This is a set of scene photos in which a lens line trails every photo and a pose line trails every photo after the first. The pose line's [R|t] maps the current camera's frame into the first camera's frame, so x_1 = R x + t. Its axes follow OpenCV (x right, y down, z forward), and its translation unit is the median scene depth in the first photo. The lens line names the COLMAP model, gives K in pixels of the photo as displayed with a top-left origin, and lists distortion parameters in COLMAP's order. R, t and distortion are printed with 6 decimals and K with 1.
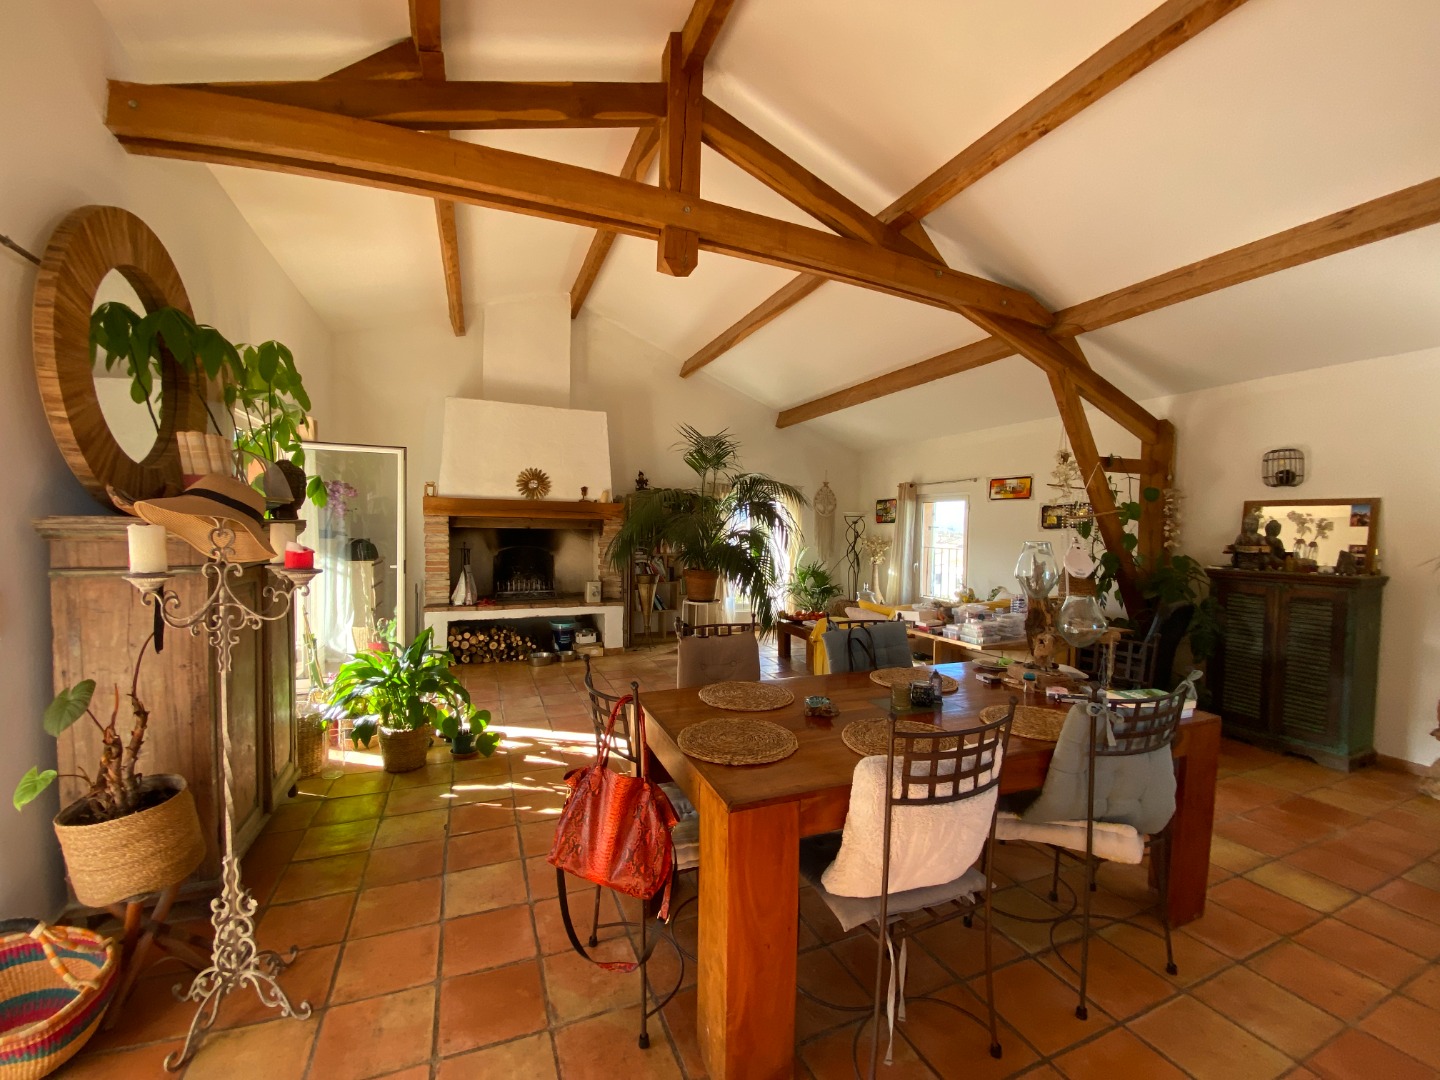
lens RADIAL K [[580.7, 0, 720.4], [0, 580.7, 551.9], [0, 0, 1]] dist [-0.002149, -0.001681]
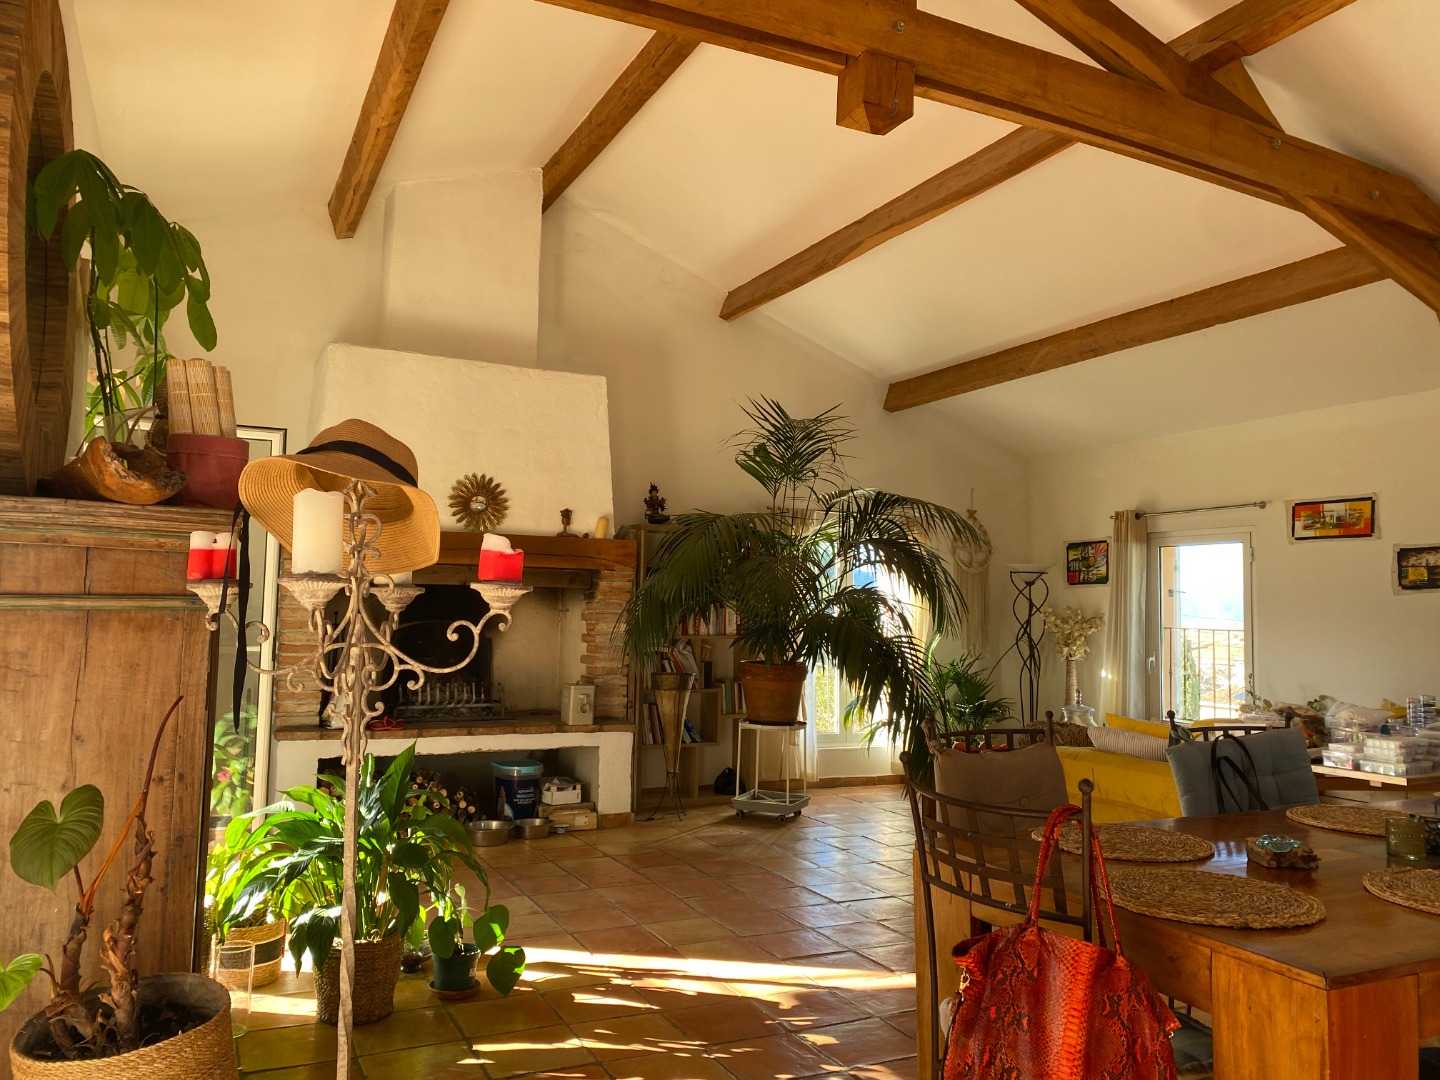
lens RADIAL K [[1099.2, 0, 721.5], [0, 1099.2, 535.0], [0, 0, 1]] dist [-0.006622, -0.005750]
pose [[0.999138, 0.008029, 0.040718, -0.137780], [-0.003497, 0.993906, -0.110173, 0.025473], [-0.041354, 0.109935, 0.993078, -0.025008]]
